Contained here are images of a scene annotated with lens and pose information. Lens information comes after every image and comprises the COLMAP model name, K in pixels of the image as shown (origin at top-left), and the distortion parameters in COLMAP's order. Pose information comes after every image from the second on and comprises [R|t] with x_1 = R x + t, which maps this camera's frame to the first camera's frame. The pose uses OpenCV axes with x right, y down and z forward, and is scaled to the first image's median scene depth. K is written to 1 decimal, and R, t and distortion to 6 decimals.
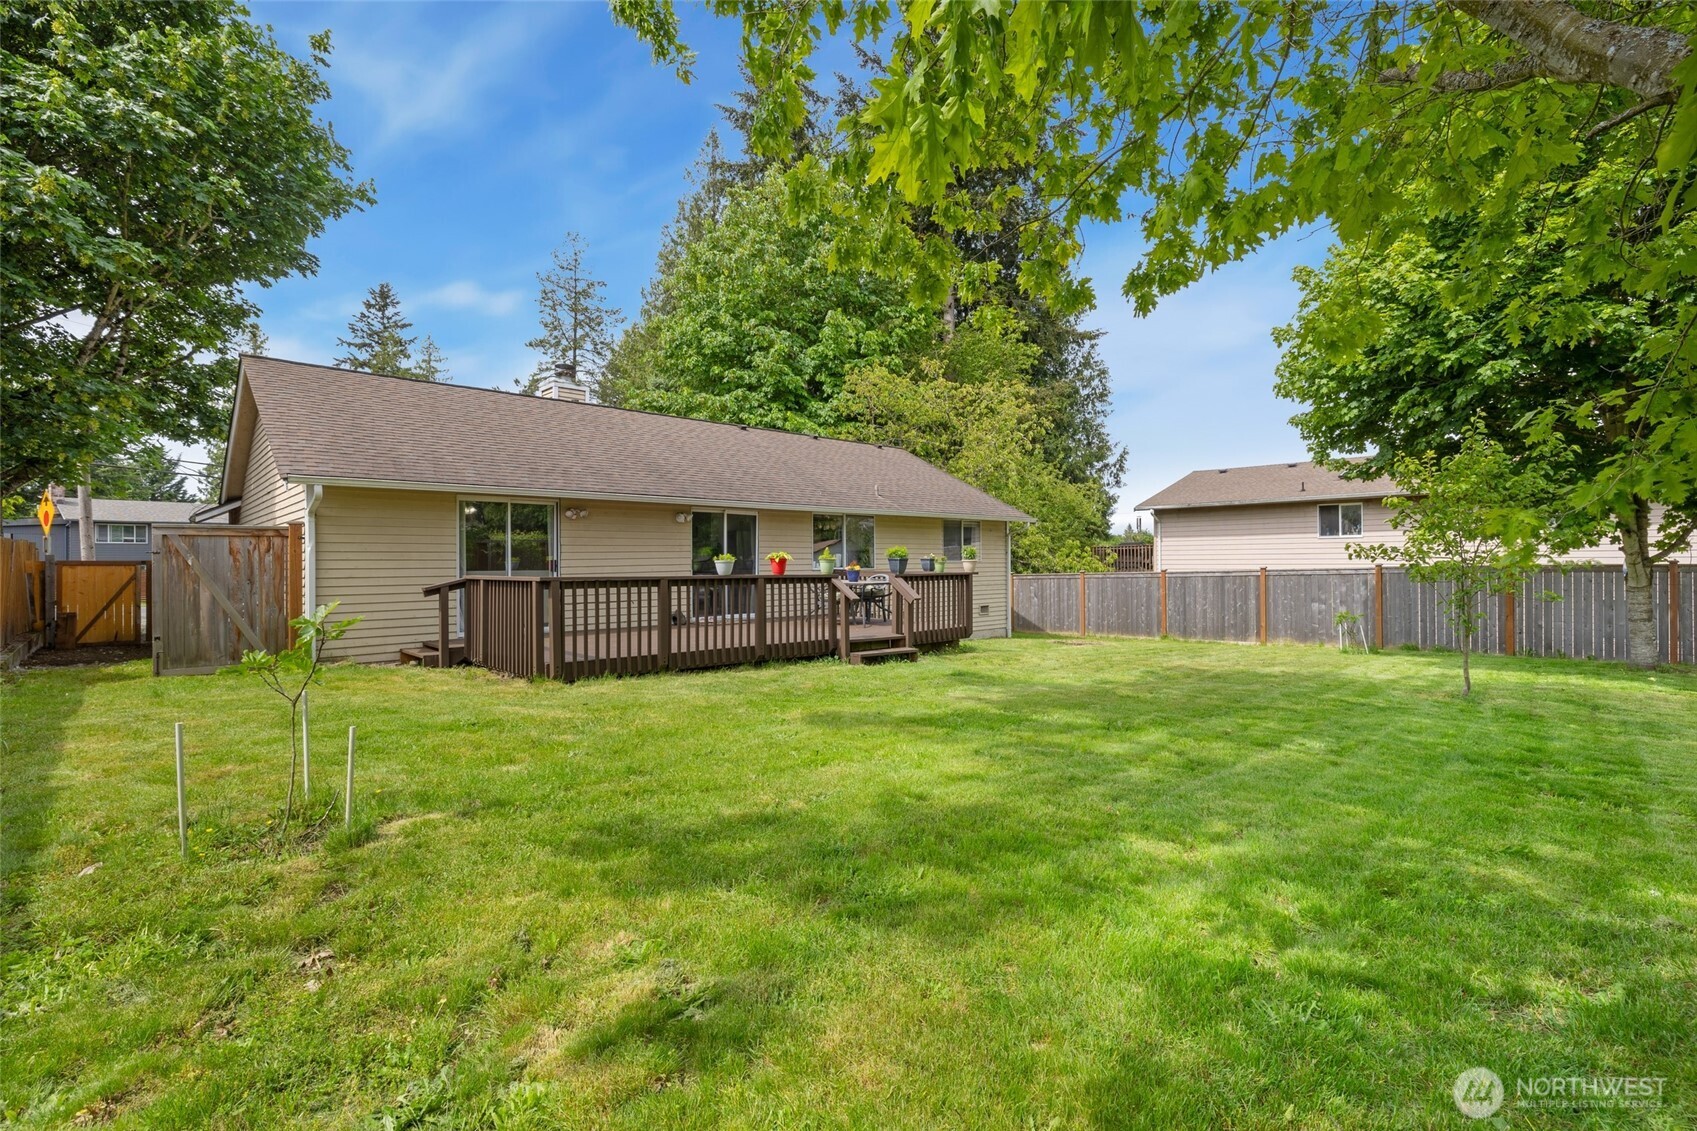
lens RADIAL K [[796.7, 0, 850.1], [0, 796.7, 559.5], [0, 0, 1]] dist [-0.004132, -0.000171]
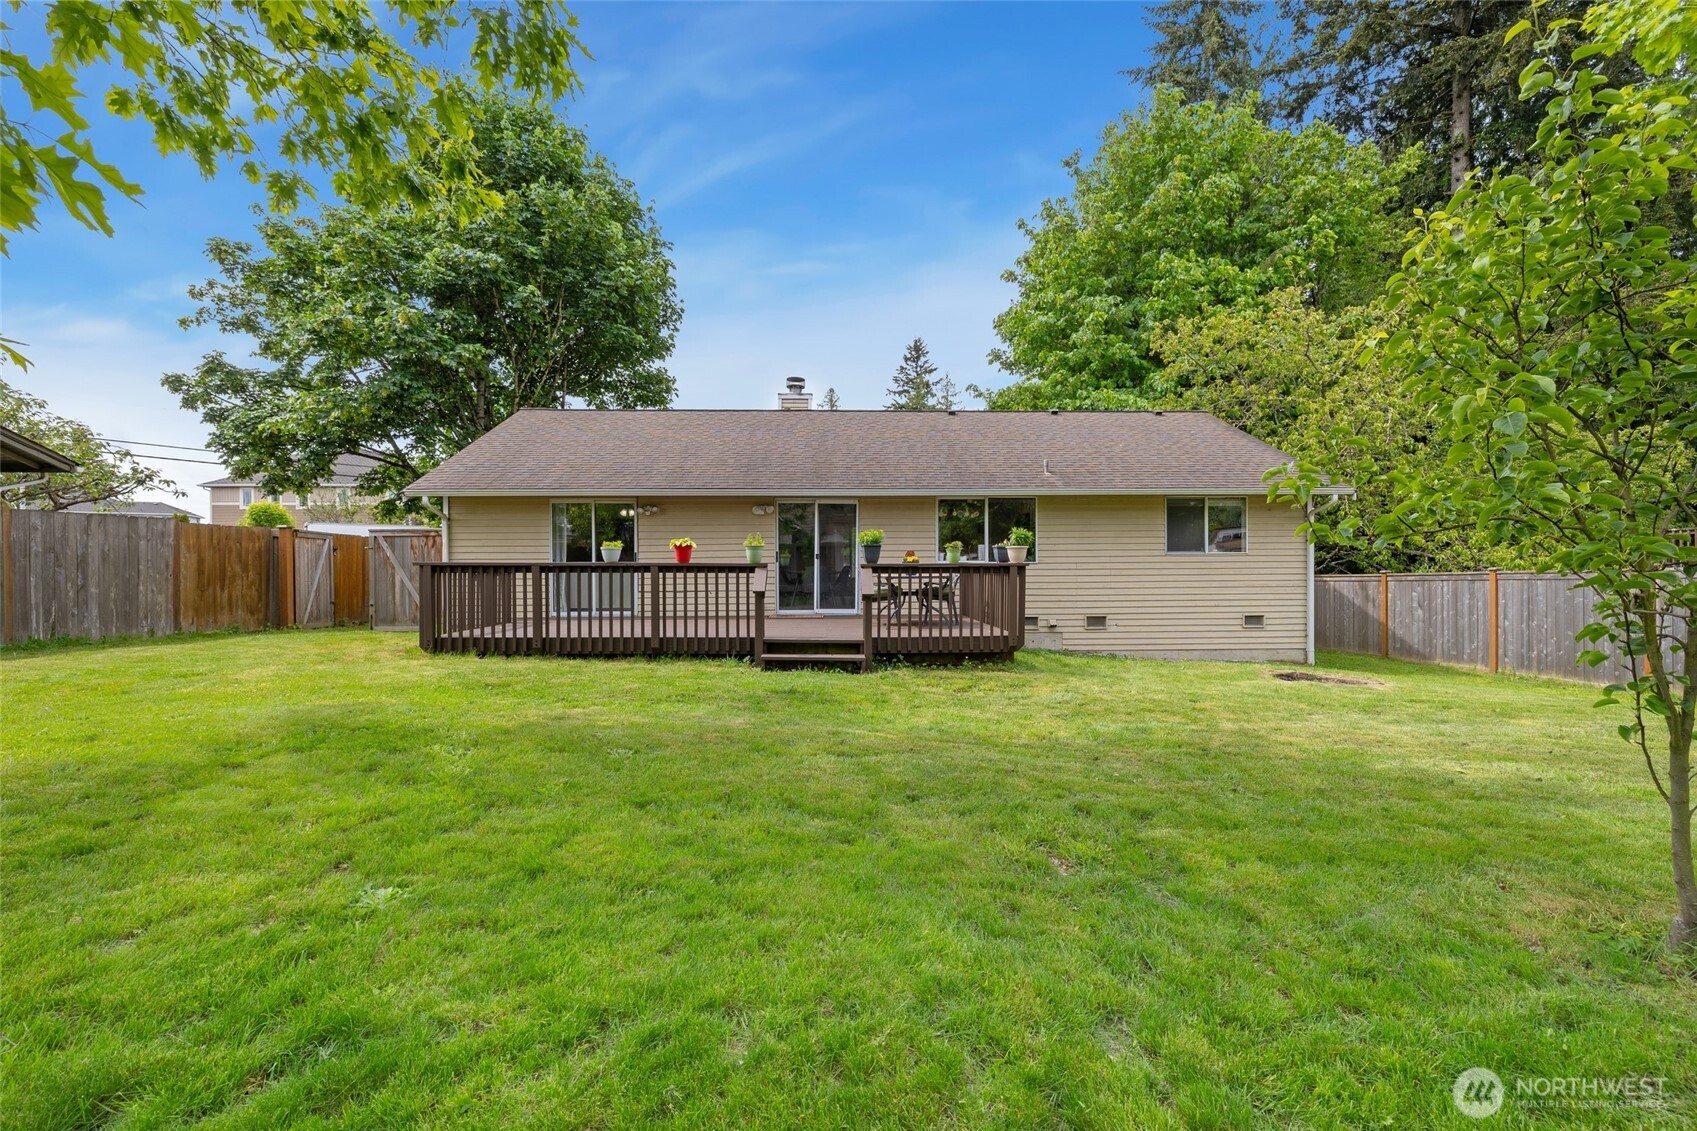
lens RADIAL K [[724.9, 0, 848.6], [0, 724.9, 576.1], [0, 0, 1]] dist [0.003357, 0.000116]
pose [[0.737370, 0.009719, -0.675419, 0.480265], [0.002595, 0.999848, 0.017221, 0.015582], [0.675484, -0.014451, 0.737233, 0.394908]]
